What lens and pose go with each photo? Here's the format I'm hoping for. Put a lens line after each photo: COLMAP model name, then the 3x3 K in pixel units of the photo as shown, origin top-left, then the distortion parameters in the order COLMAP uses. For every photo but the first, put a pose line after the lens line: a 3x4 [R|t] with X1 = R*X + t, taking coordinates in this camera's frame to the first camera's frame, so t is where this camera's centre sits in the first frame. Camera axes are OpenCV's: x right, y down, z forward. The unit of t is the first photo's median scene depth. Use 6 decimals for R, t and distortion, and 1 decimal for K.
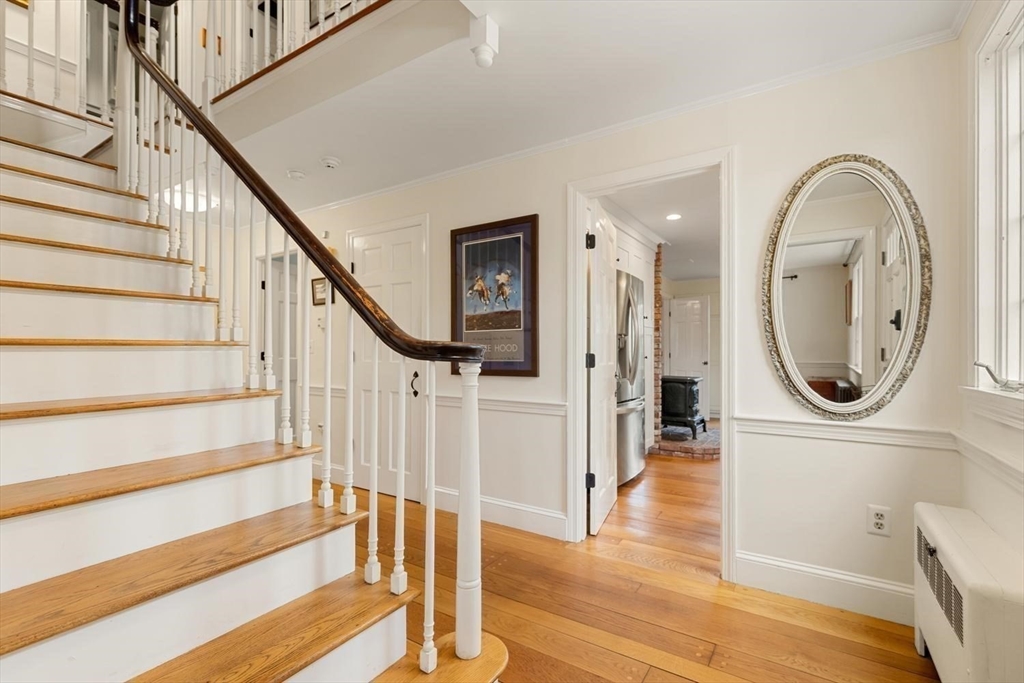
lens RADIAL K [[460.6, 0, 510.3], [0, 460.6, 352.3], [0, 0, 1]] dist [0.000607, 0.000009]
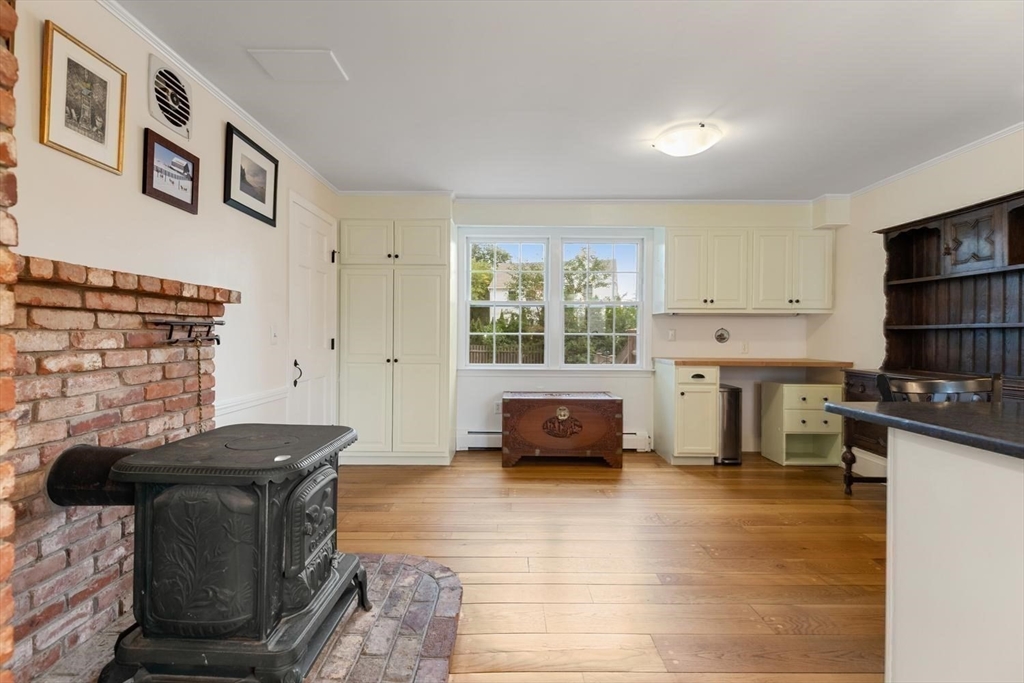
lens RADIAL K [[465.8, 0, 506.9], [0, 465.8, 339.4], [0, 0, 1]] dist [0.003801, -0.000073]
pose [[0.841415, -0.001259, 0.540388, 0.382776], [-0.005938, 0.999915, 0.011576, -0.006445], [-0.540356, -0.012949, 0.841337, 0.793730]]
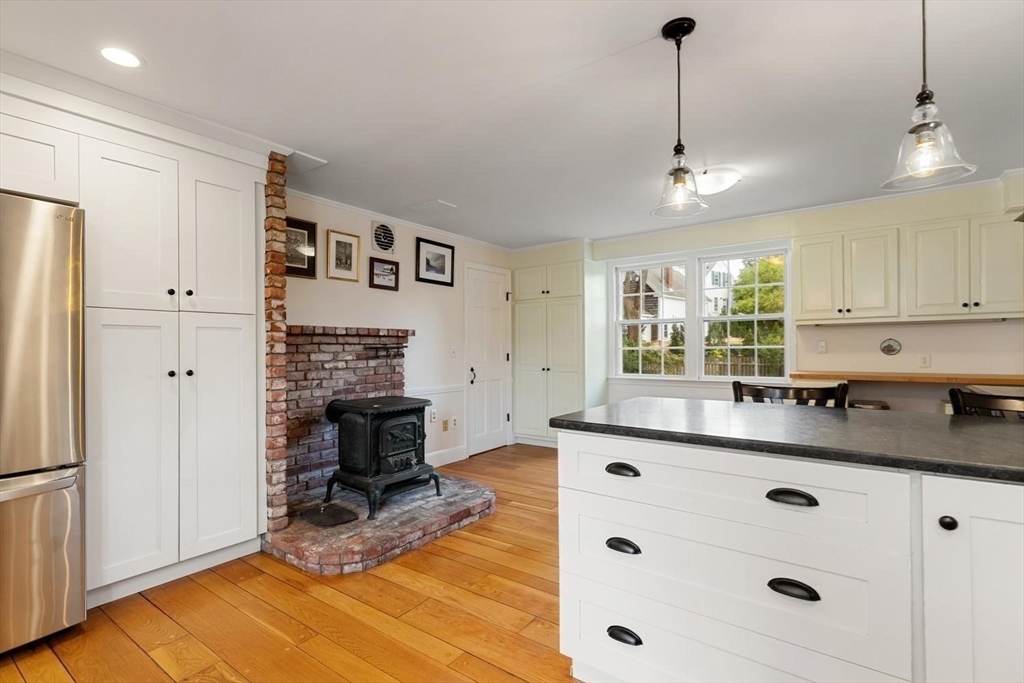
lens RADIAL K [[476.4, 0, 503.9], [0, 476.4, 349.3], [0, 0, 1]] dist [0.009696, -0.000025]
pose [[0.997763, -0.009972, -0.066097, 0.620026], [0.010319, 0.999935, 0.004912, -0.012630], [0.066043, -0.005583, 0.997801, 0.469408]]
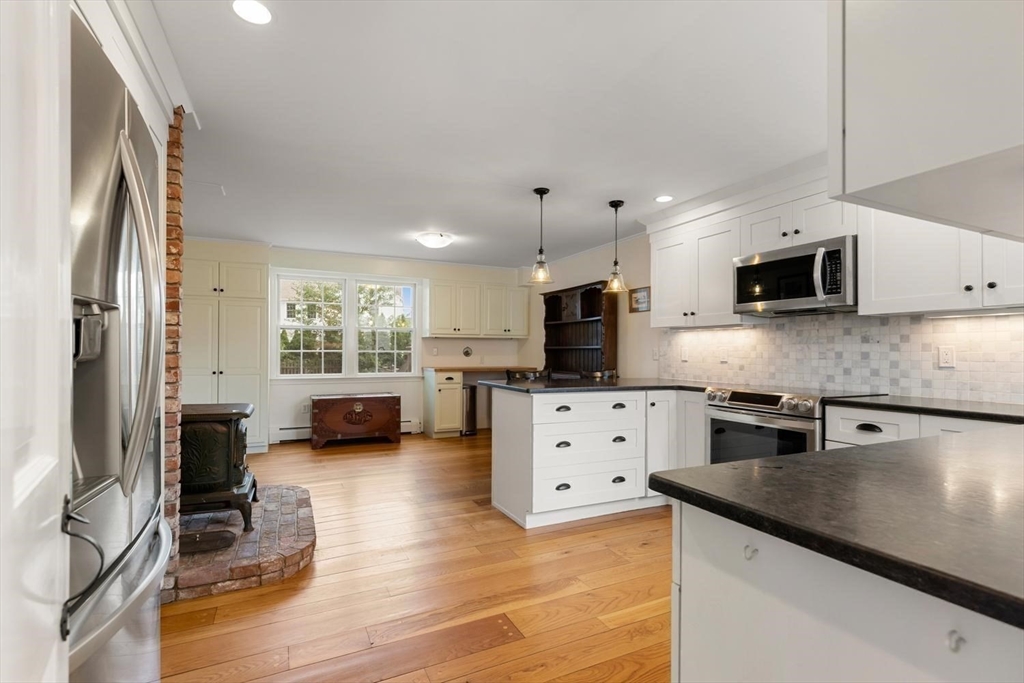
lens RADIAL K [[476.4, 0, 503.9], [0, 476.4, 349.3], [0, 0, 1]] dist [0.009696, -0.000025]
pose [[0.532115, 0.003740, 0.846664, 0.107683], [-0.004712, 0.999988, -0.001456, -0.011777], [-0.846659, -0.003215, 0.532126, 0.503632]]
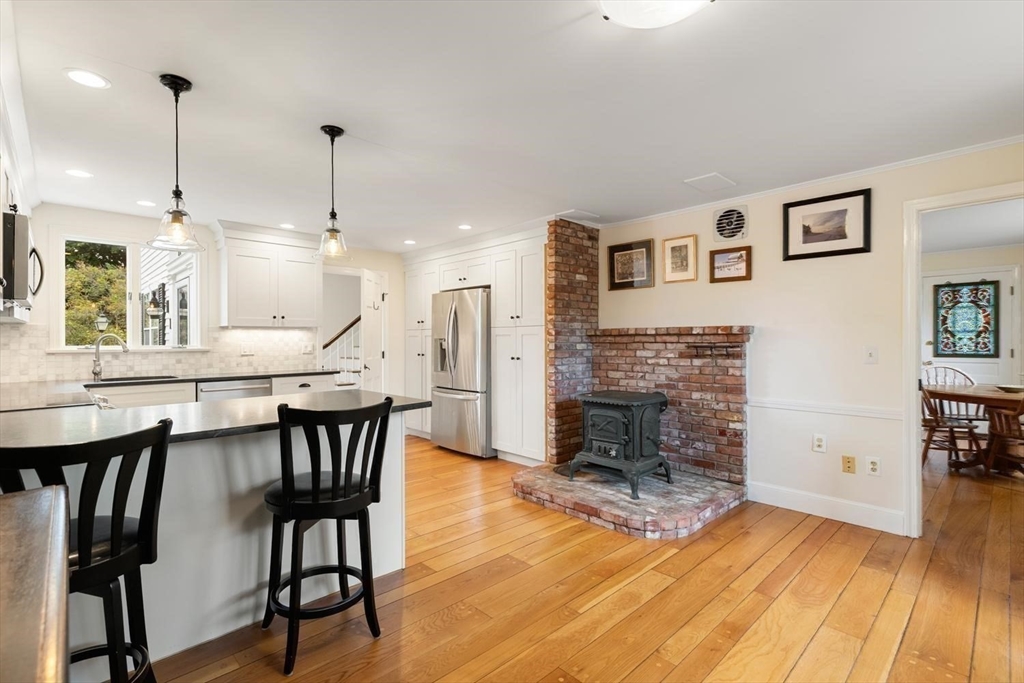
lens RADIAL K [[472.5, 0, 504.9], [0, 472.5, 342.9], [0, 0, 1]] dist [0.001161, -0.000051]
pose [[-0.242929, 0.004703, -0.970033, 1.164285], [0.004216, 0.999984, 0.003793, -0.023412], [0.970035, -0.003168, -0.242945, 1.124184]]
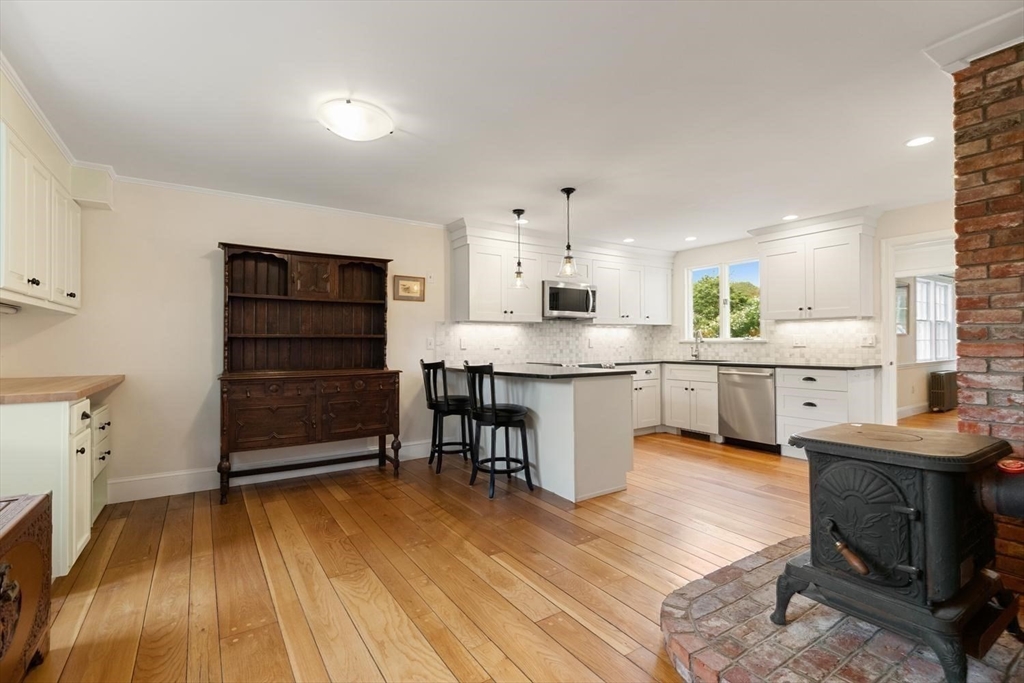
lens RADIAL K [[458.0, 0, 506.9], [0, 458.0, 339.8], [0, 0, 1]] dist [0.001992, 0.000015]
pose [[-0.914921, 0.005779, 0.403592, 0.525620], [0.002765, 0.999964, -0.008049, -0.005475], [-0.403624, -0.006248, -0.914904, 1.525086]]
